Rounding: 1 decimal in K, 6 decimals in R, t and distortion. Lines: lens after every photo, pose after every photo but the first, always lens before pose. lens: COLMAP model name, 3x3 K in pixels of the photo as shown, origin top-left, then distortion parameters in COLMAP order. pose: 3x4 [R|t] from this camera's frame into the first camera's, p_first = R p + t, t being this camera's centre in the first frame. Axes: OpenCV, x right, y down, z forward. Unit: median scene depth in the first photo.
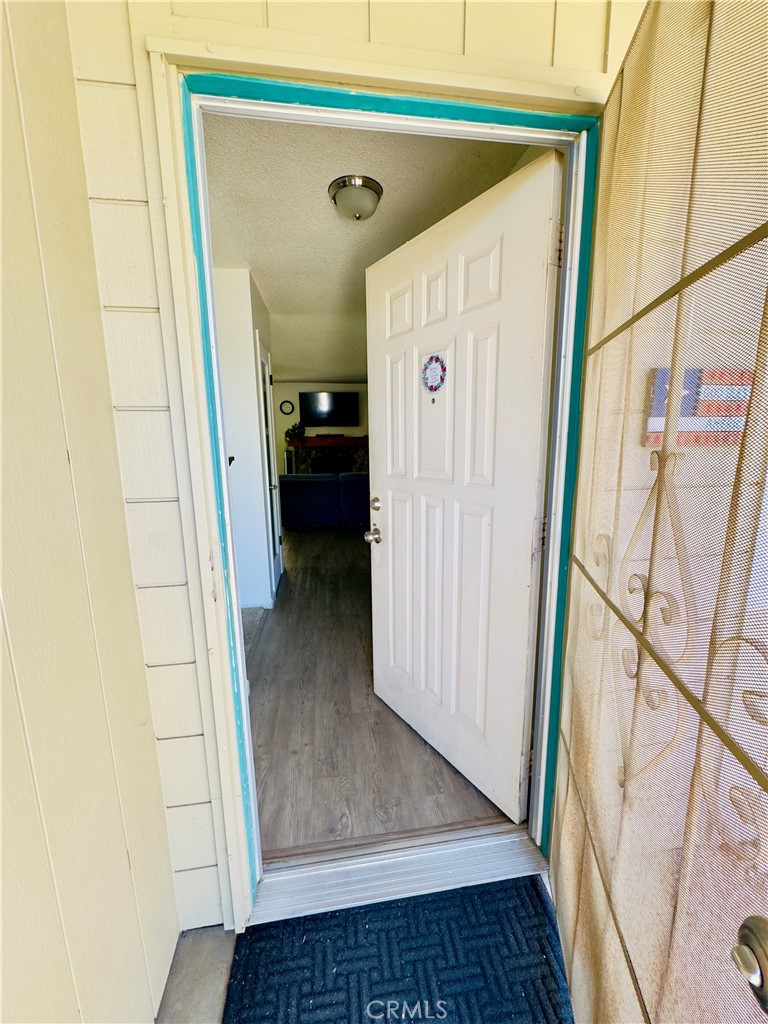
lens RADIAL K [[410.6, 0, 387.7], [0, 410.6, 512.1], [0, 0, 1]] dist [0.000766, 0.000109]
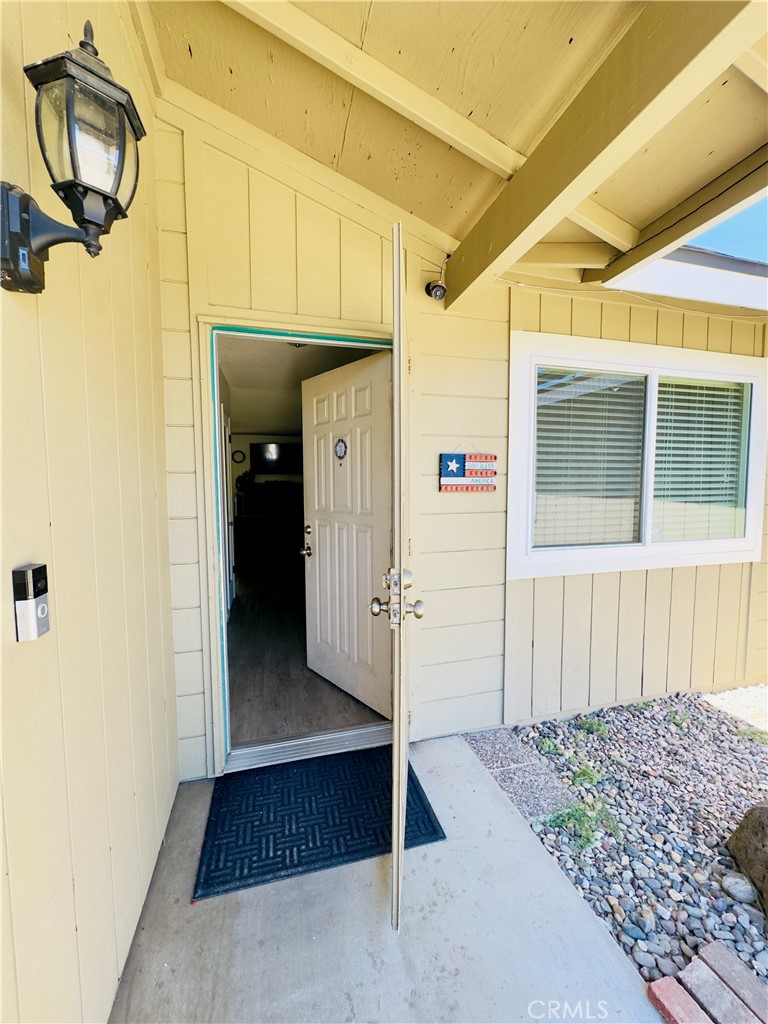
lens RADIAL K [[410.6, 0, 387.7], [0, 410.6, 512.1], [0, 0, 1]] dist [0.000766, 0.000109]
pose [[0.992576, -0.001543, 0.121615, 0.090367], [0.014940, 0.993894, -0.109326, 0.099277], [-0.120703, 0.110331, 0.986538, -0.606421]]
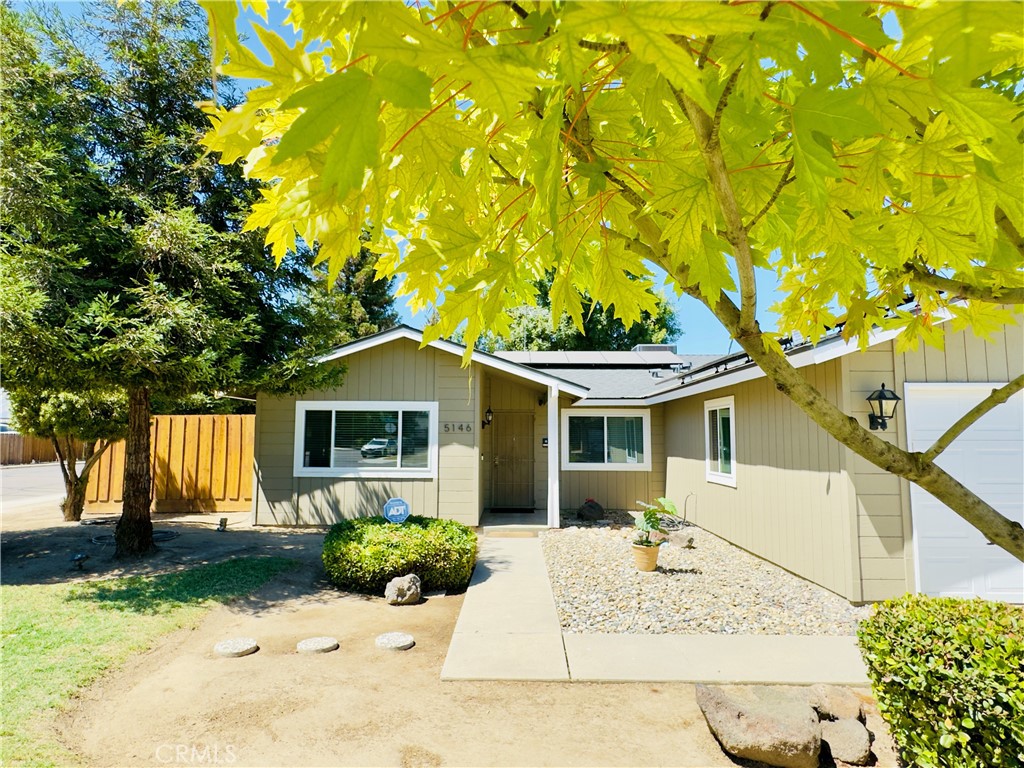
lens RADIAL K [[579.8, 0, 508.3], [0, 579.8, 386.2], [0, 0, 1]] dist [-0.002196, 0.000898]
pose [[0.986659, 0.000731, -0.162800, 1.236895], [-0.043734, 0.964422, -0.260723, 1.166708], [0.156818, 0.264365, 0.951588, -7.136396]]
